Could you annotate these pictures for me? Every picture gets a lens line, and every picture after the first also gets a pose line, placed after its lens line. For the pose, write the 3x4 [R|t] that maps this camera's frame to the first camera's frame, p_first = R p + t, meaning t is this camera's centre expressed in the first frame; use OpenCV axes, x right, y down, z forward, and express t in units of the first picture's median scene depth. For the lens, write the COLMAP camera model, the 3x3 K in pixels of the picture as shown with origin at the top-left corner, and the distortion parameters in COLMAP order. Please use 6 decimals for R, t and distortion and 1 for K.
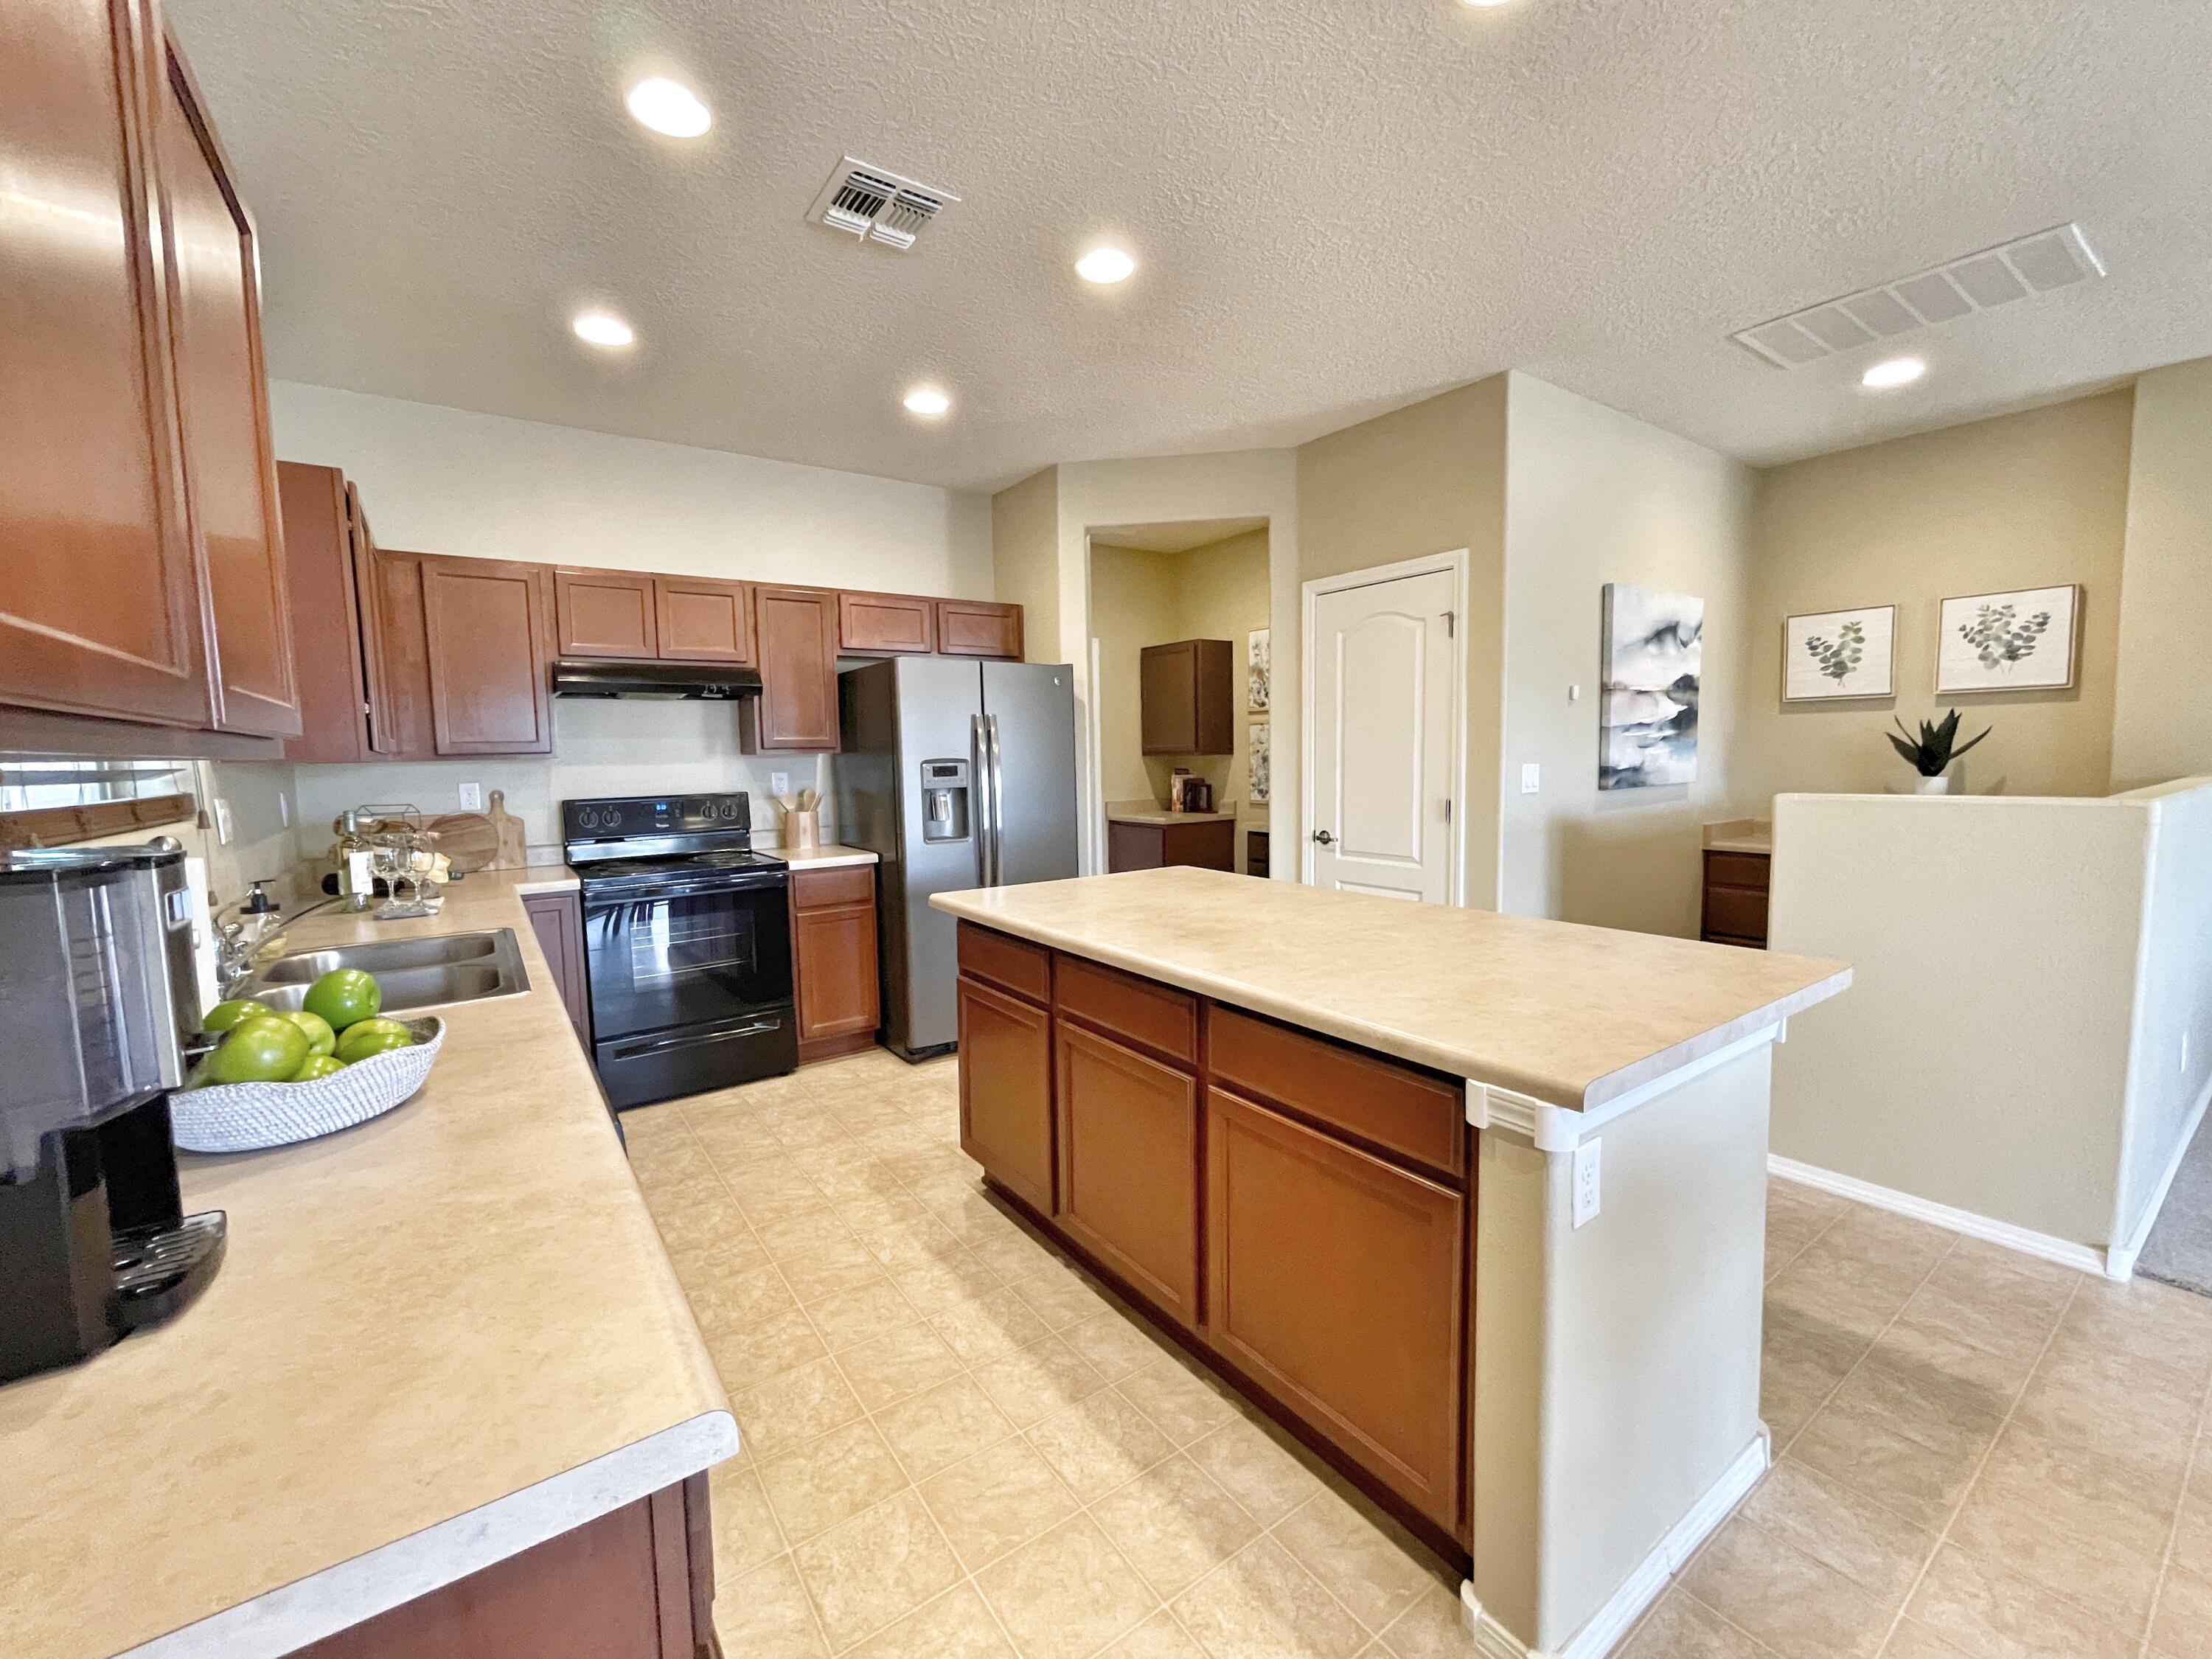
lens RADIAL K [[899.1, 0, 1097.2], [0, 899.1, 828.8], [0, 0, 1]] dist [-0.004351, 0.002619]
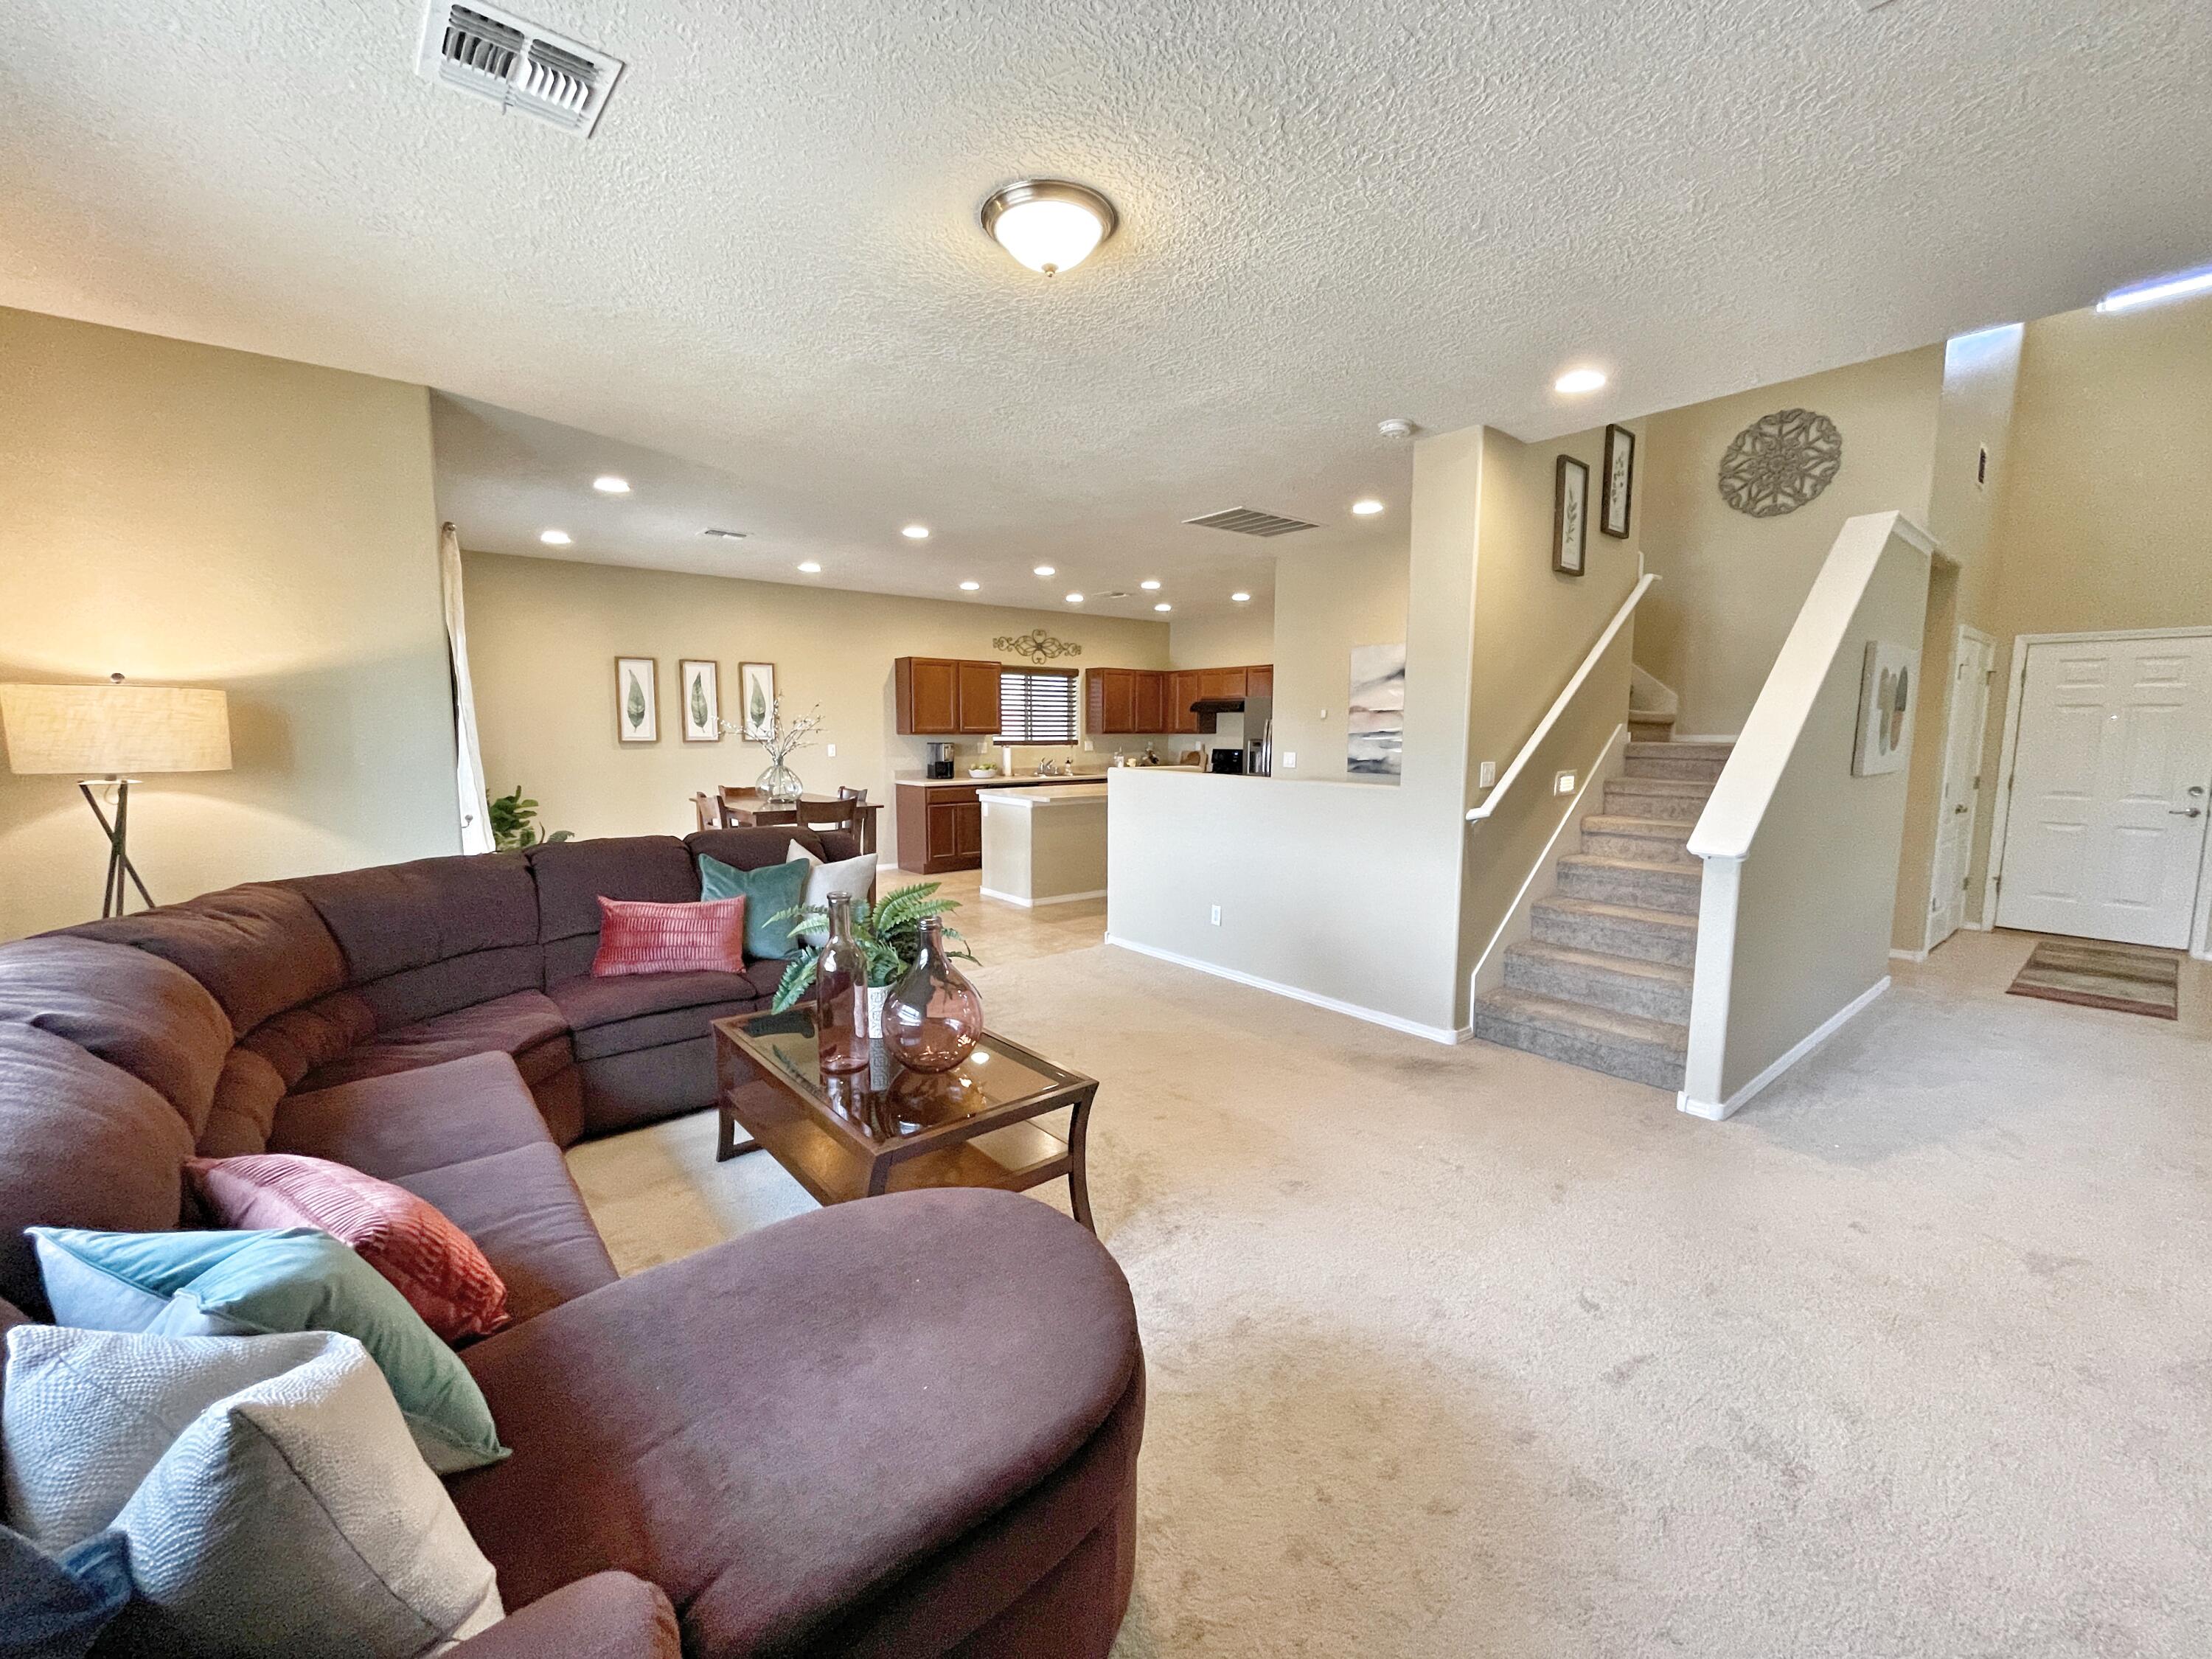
lens RADIAL K [[899.1, 0, 1096.2], [0, 899.1, 827.1], [0, 0, 1]] dist [-0.004351, 0.002619]
pose [[0.065957, 0.131908, -0.989065, 2.107128], [-0.090870, 0.987899, 0.125692, -0.104477], [0.993676, 0.081586, 0.077145, 0.405640]]
